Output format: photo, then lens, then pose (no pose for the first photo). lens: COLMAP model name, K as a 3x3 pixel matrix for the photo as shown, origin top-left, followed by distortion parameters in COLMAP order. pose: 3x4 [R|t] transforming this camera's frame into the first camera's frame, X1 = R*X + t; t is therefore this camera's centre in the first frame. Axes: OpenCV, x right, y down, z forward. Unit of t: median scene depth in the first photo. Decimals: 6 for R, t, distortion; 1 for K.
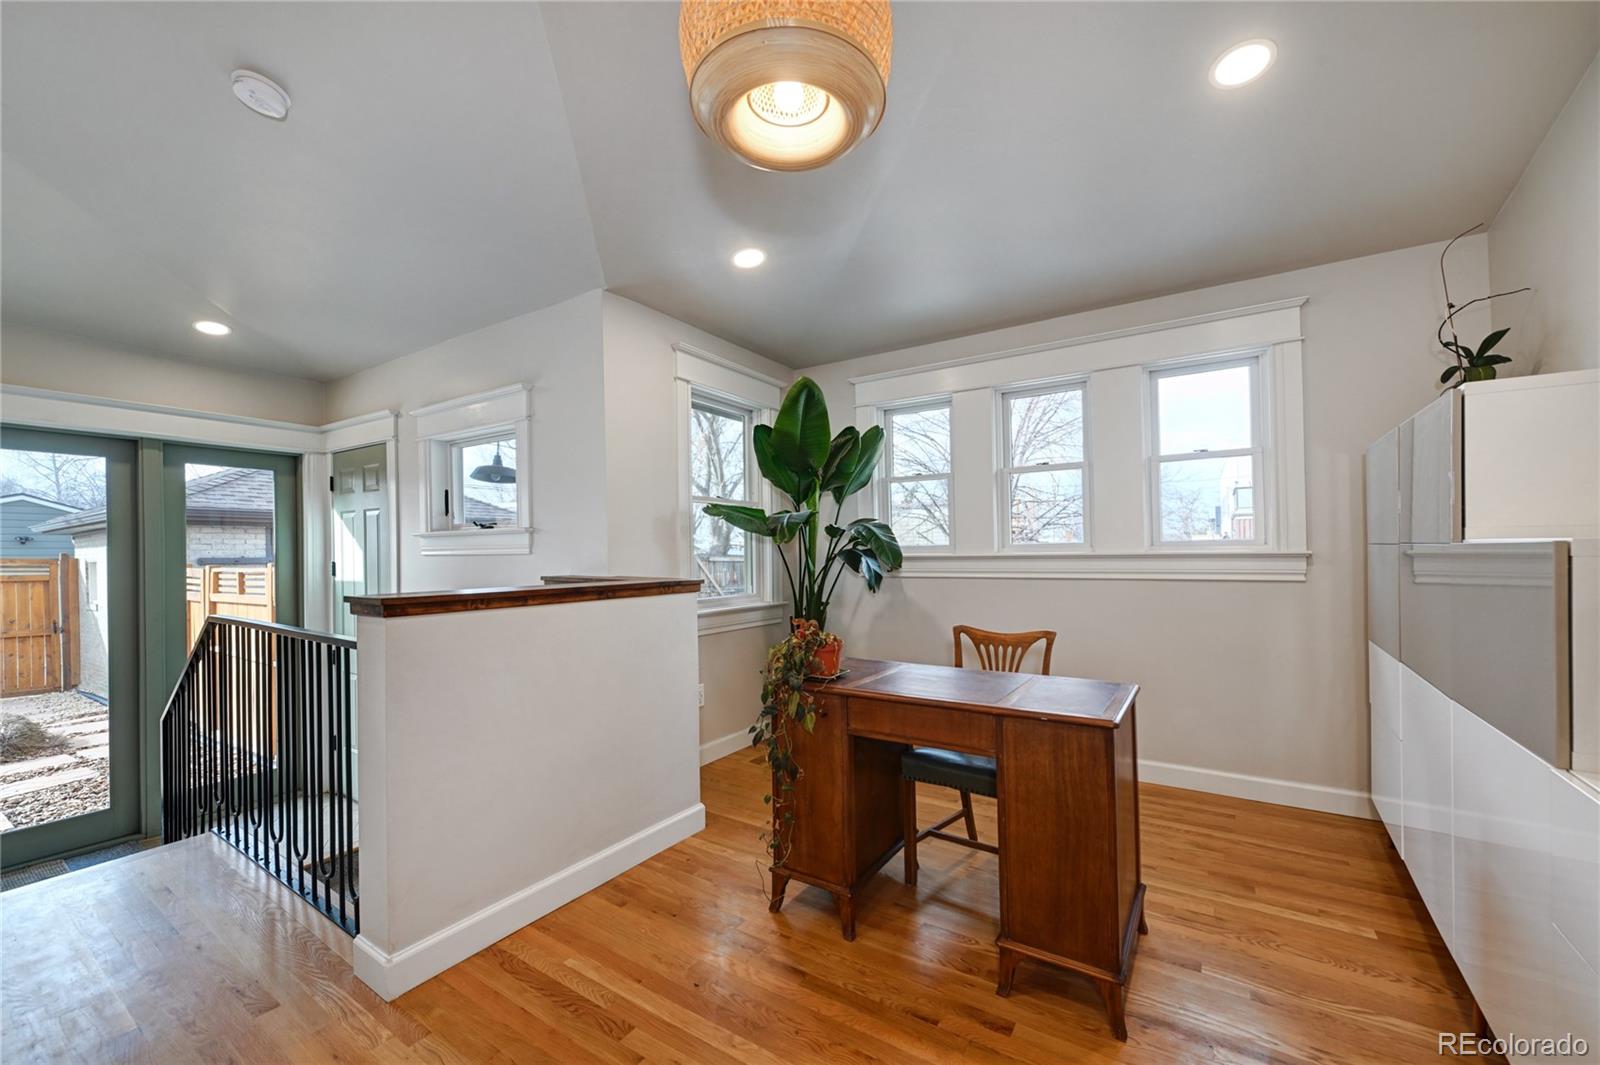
lens RADIAL K [[623.8, 0, 822.7], [0, 623.8, 548.1], [0, 0, 1]] dist [-0.003192, -0.001254]
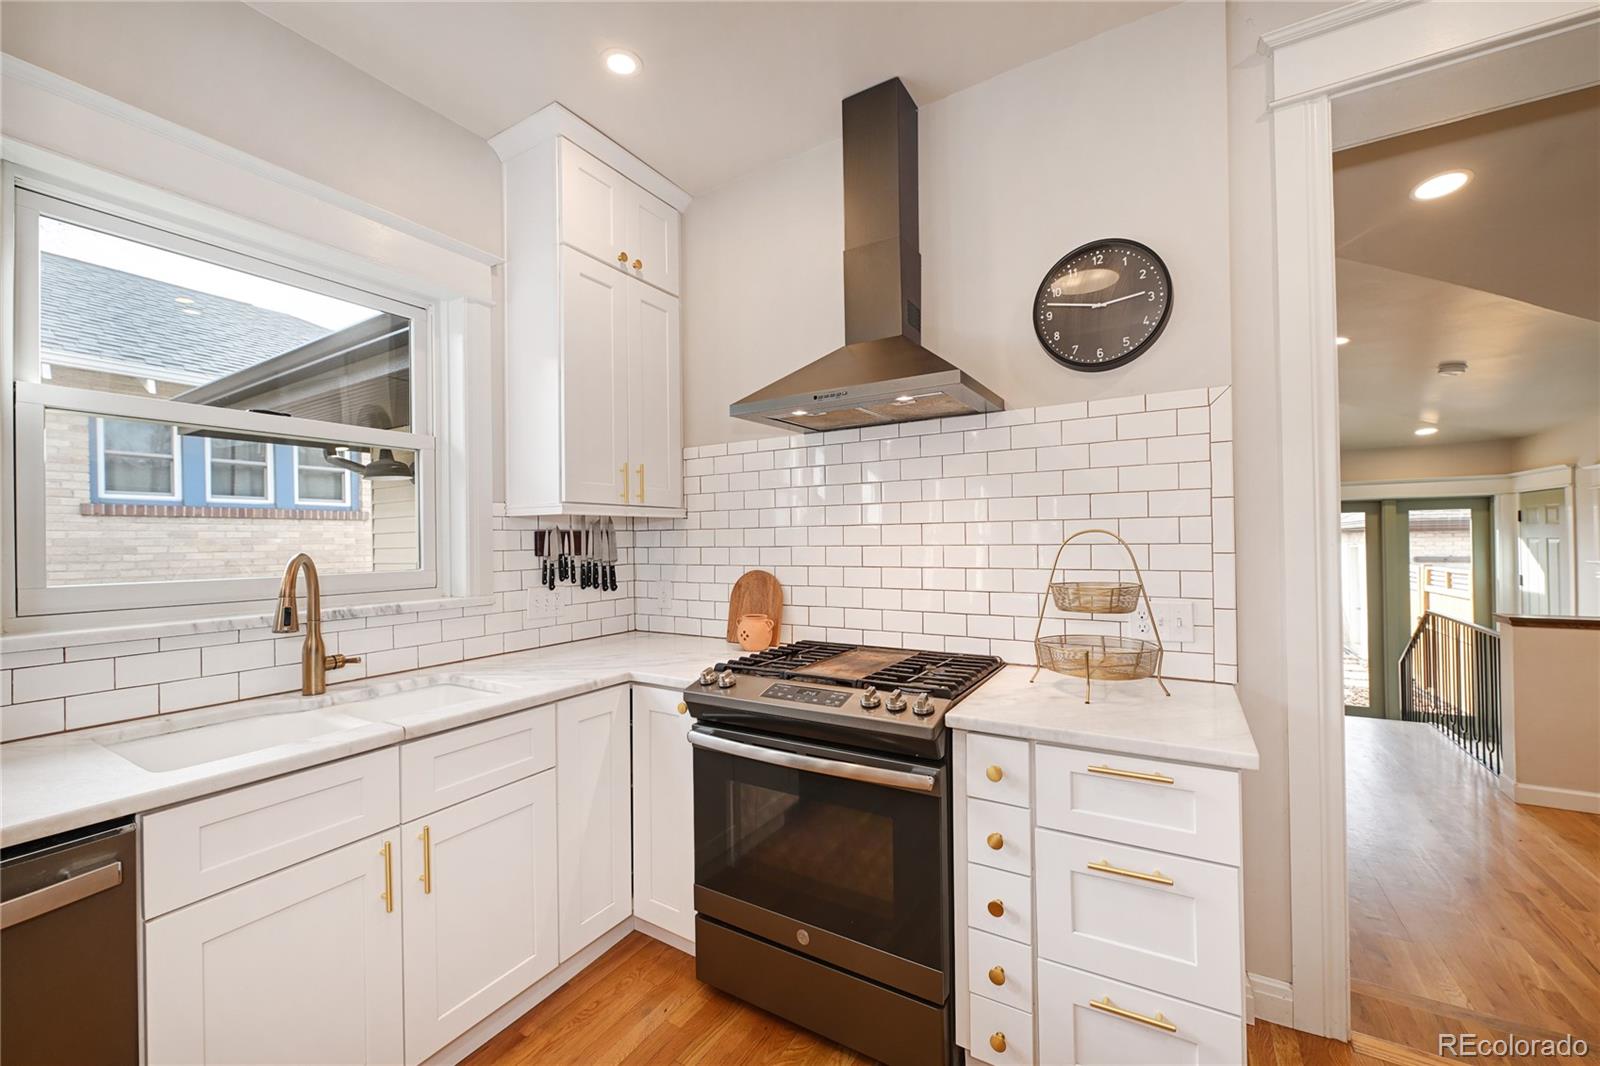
lens RADIAL K [[631.0, 0, 794.7], [0, 631.0, 543.1], [0, 0, 1]] dist [0.006176, -0.001124]
pose [[0.012410, 0.015215, -0.999807, 0.549701], [0.020889, 0.999662, 0.015472, -0.100628], [0.999705, -0.021077, 0.012088, -0.564772]]
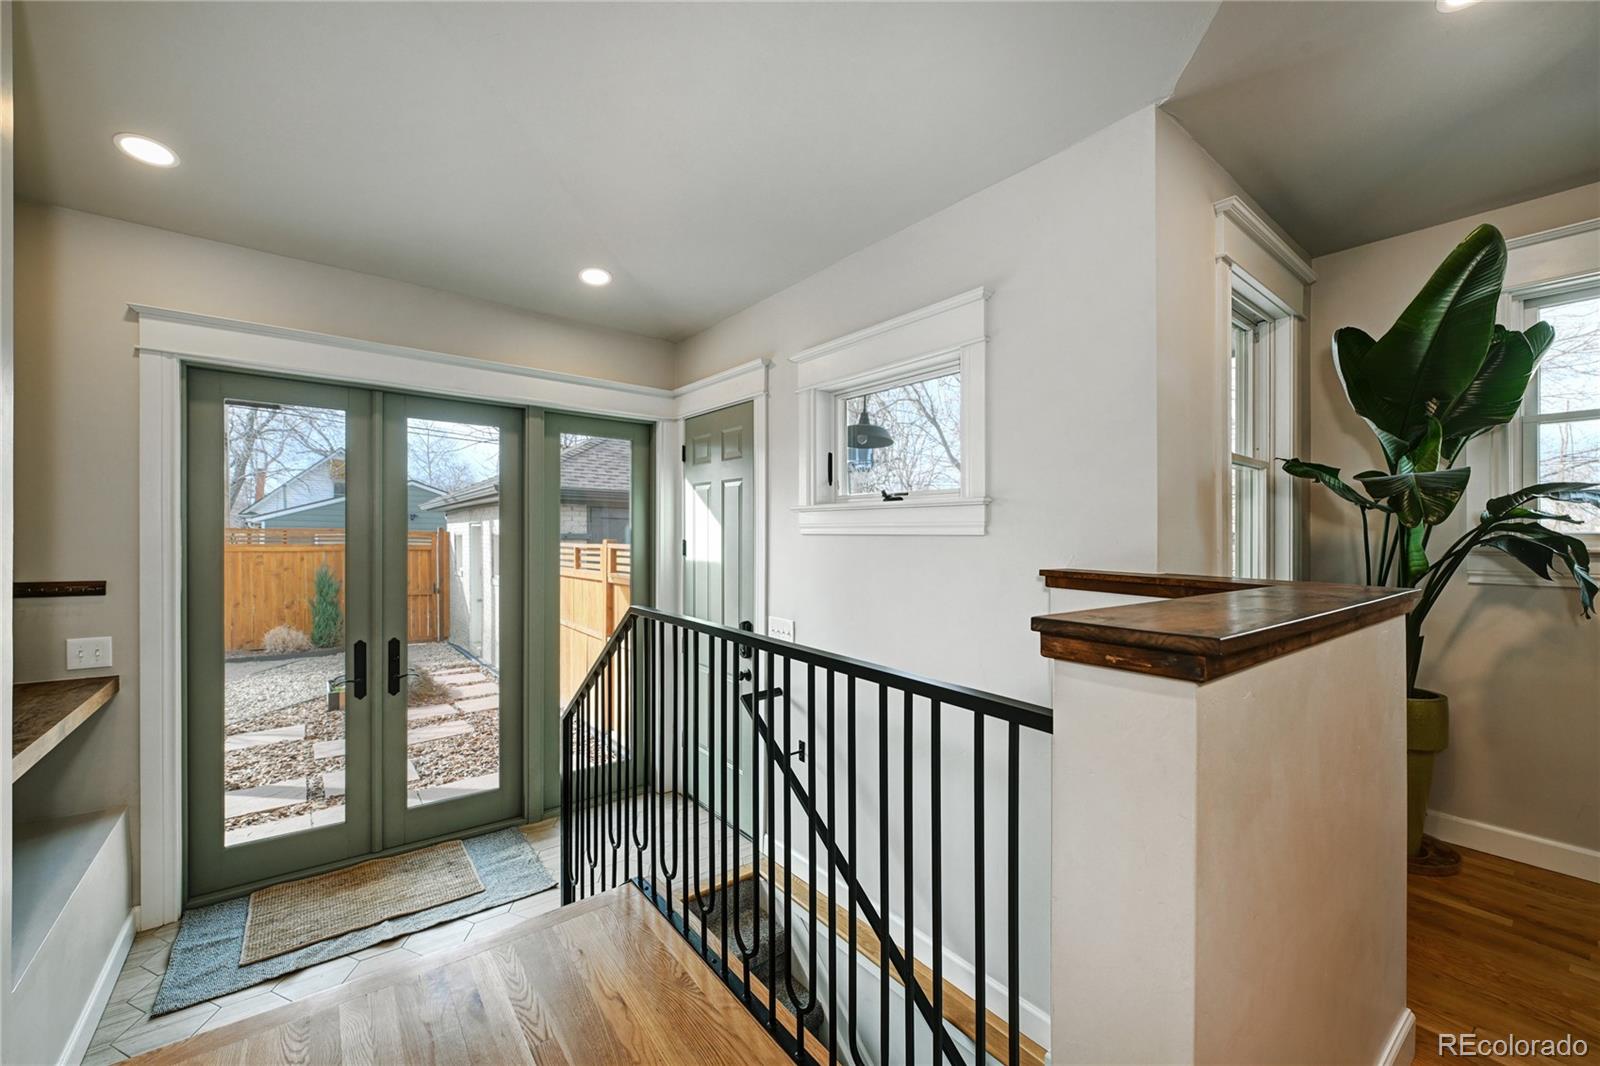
lens RADIAL K [[631.0, 0, 798.3], [0, 631.0, 542.9], [0, 0, 1]] dist [0.006176, -0.001124]
pose [[0.936952, 0.022153, -0.348754, -0.314857], [-0.016021, 0.999662, 0.020455, 0.005476], [0.349090, -0.013578, 0.936991, 0.199801]]
